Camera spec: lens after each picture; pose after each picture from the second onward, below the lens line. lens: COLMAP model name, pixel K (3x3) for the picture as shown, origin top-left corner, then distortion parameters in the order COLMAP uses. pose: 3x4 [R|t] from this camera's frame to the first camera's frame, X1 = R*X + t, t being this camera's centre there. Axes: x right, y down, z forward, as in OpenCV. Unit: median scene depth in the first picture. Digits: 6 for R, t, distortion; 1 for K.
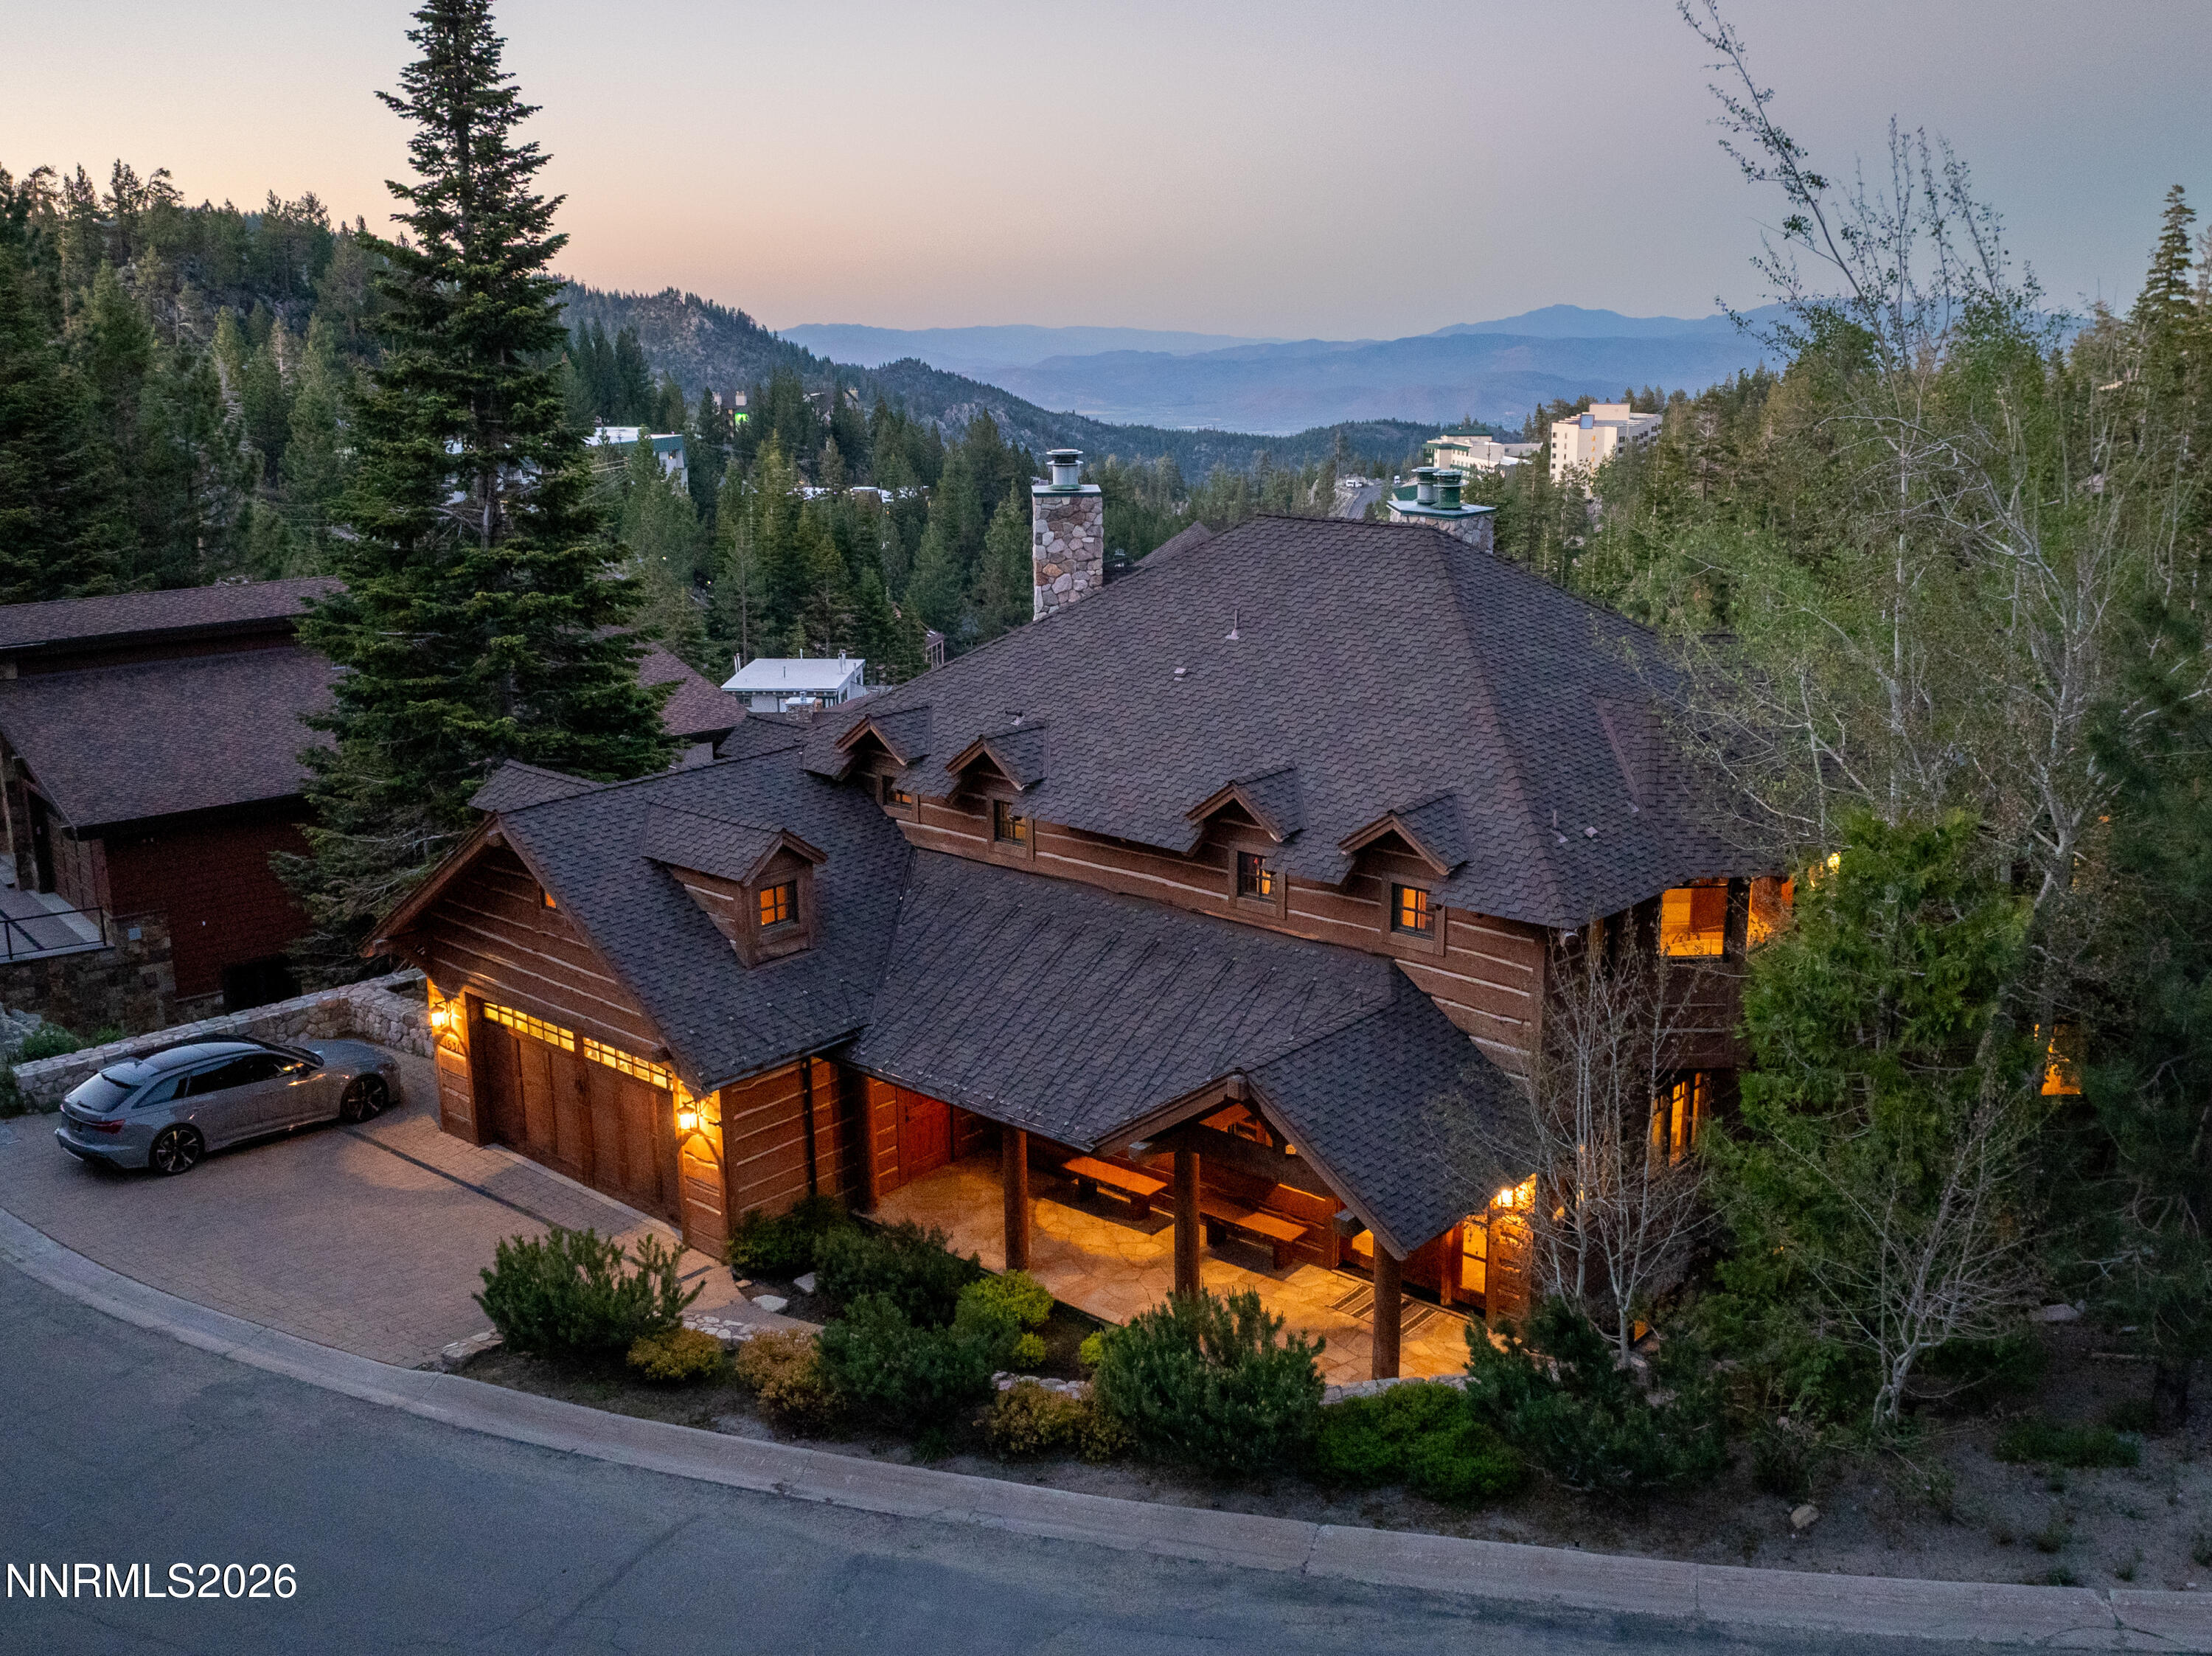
lens RADIAL K [[1917.8, 0, 1106.0], [0, 1917.8, 828.0], [0, 0, 1]] dist [-0.033036, -0.018999]
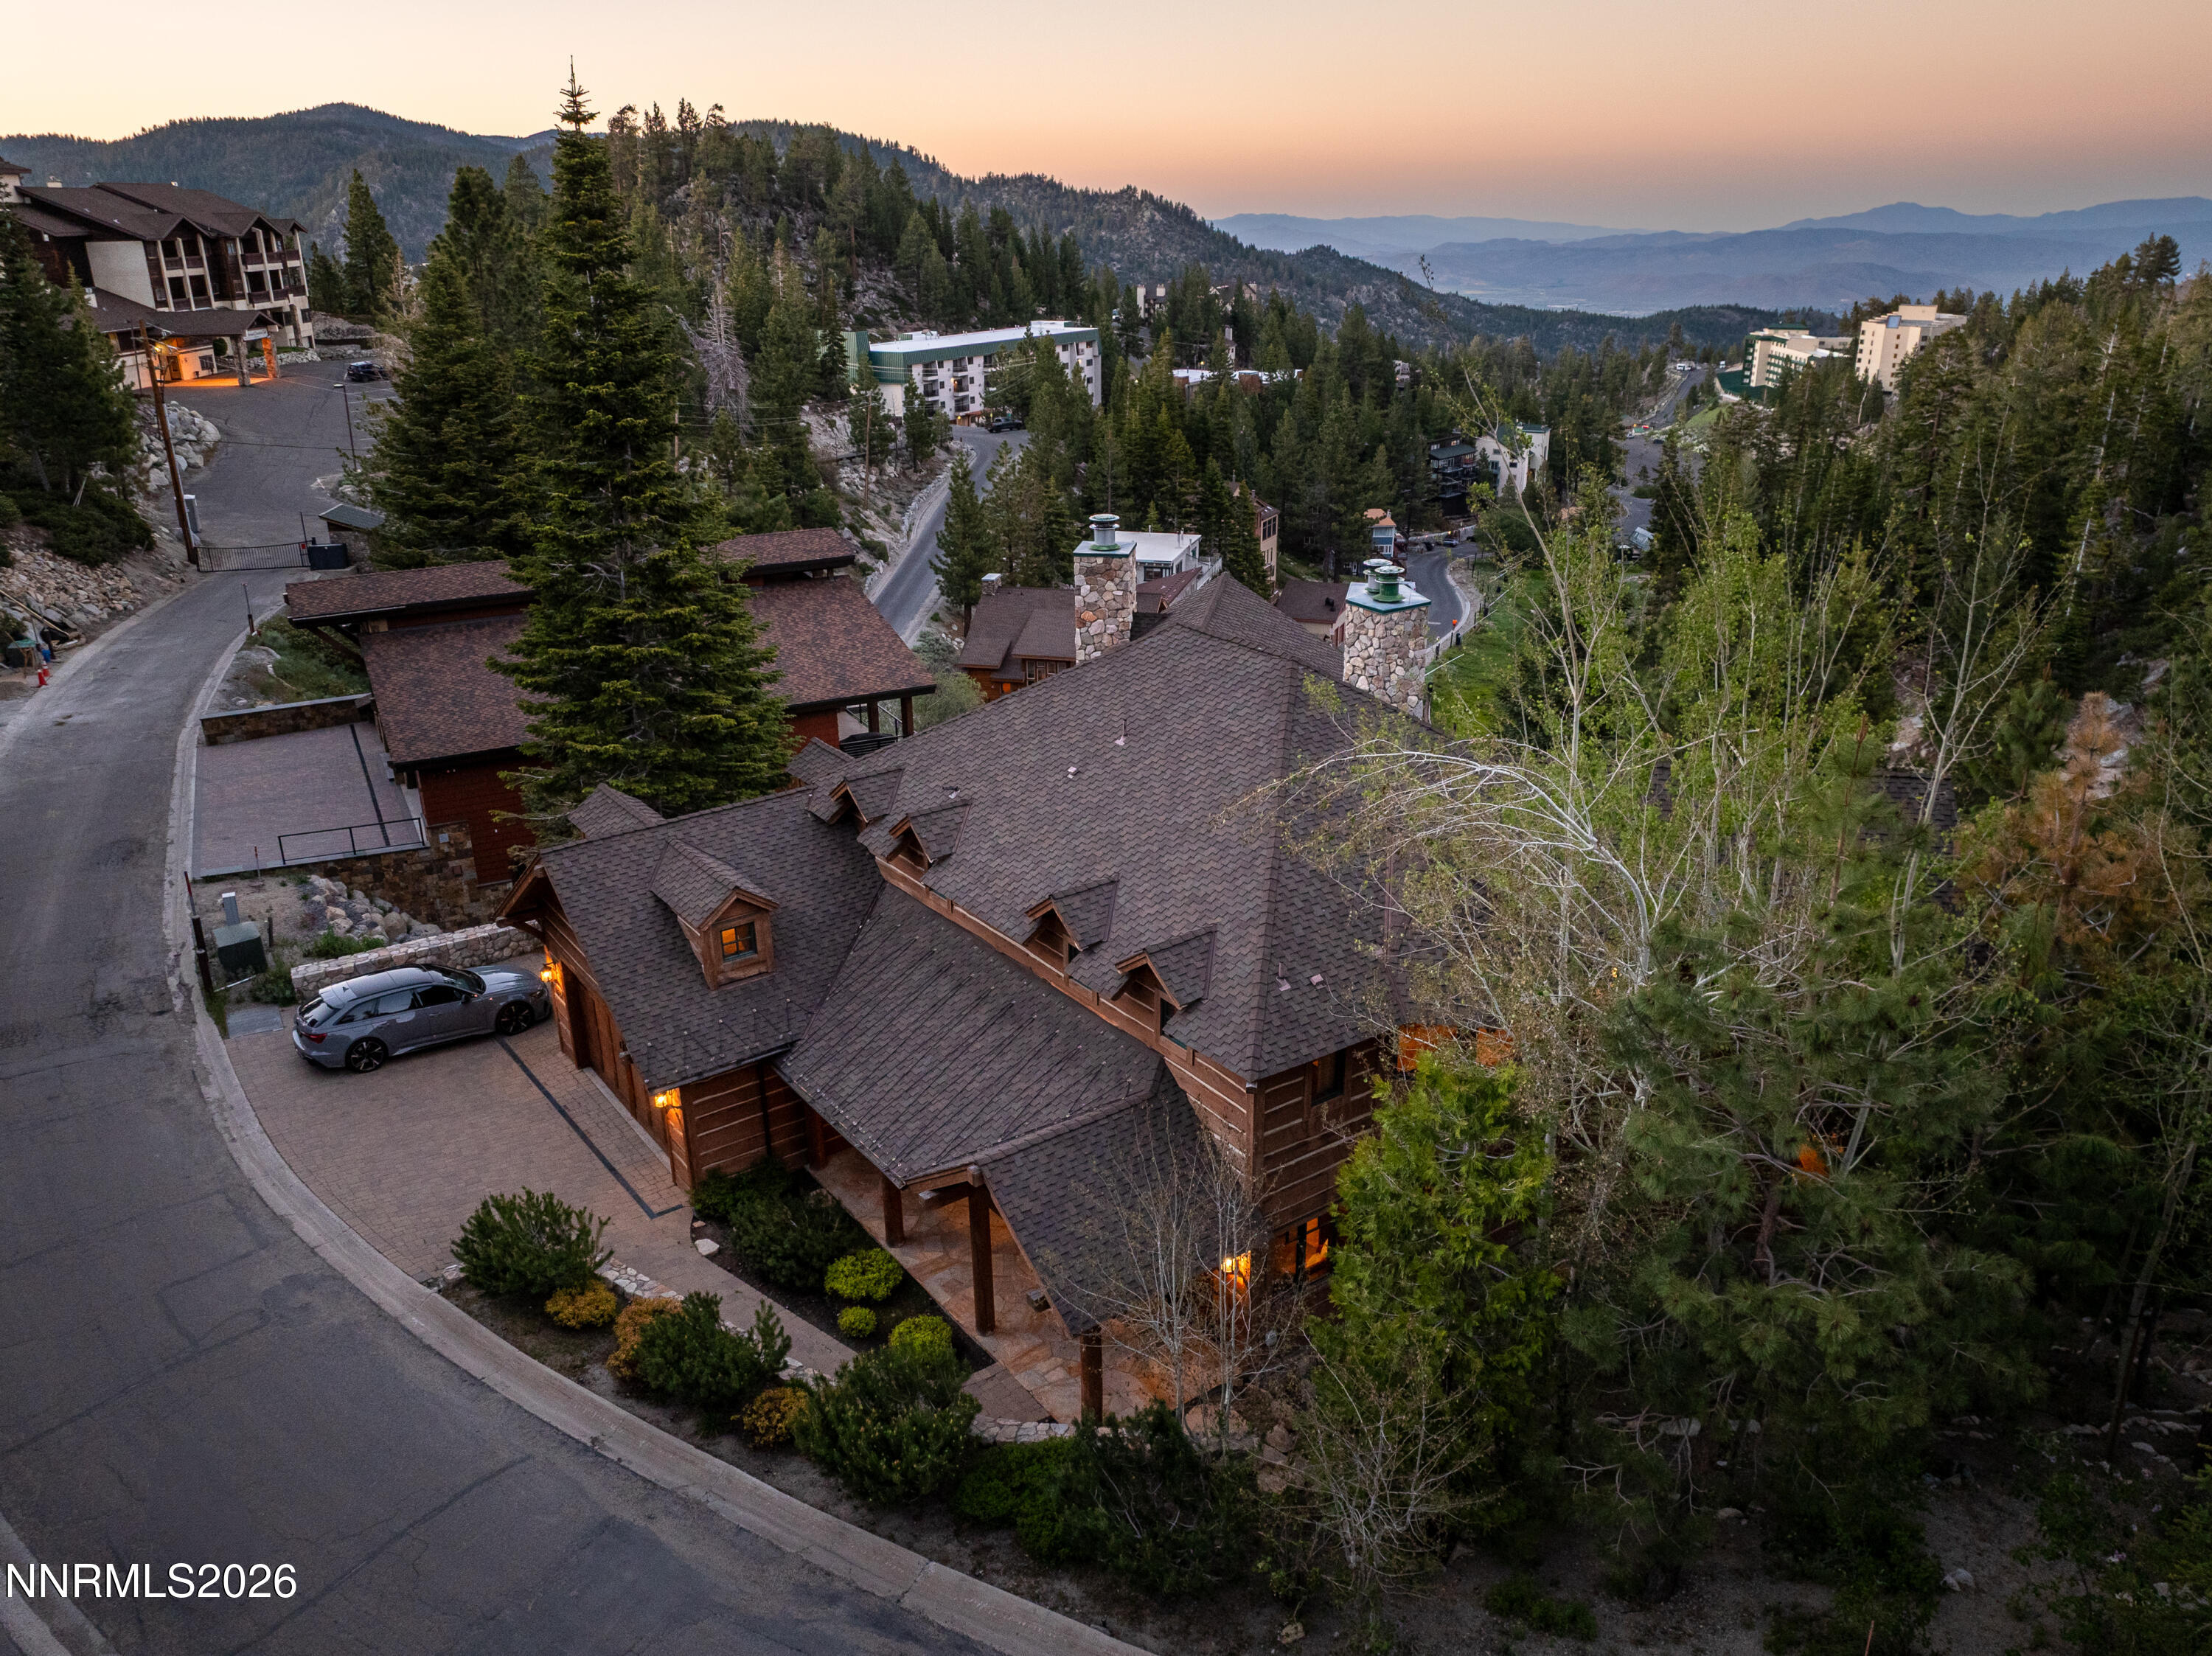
lens RADIAL K [[1523.4, 0, 1111.8], [0, 1523.4, 852.3], [0, 0, 1]] dist [-0.020346, -0.052736]
pose [[0.977416, 0.079675, -0.195727, 0.237428], [-0.053162, 0.989120, 0.137167, -0.151886], [0.204526, -0.123664, 0.971018, 0.060040]]
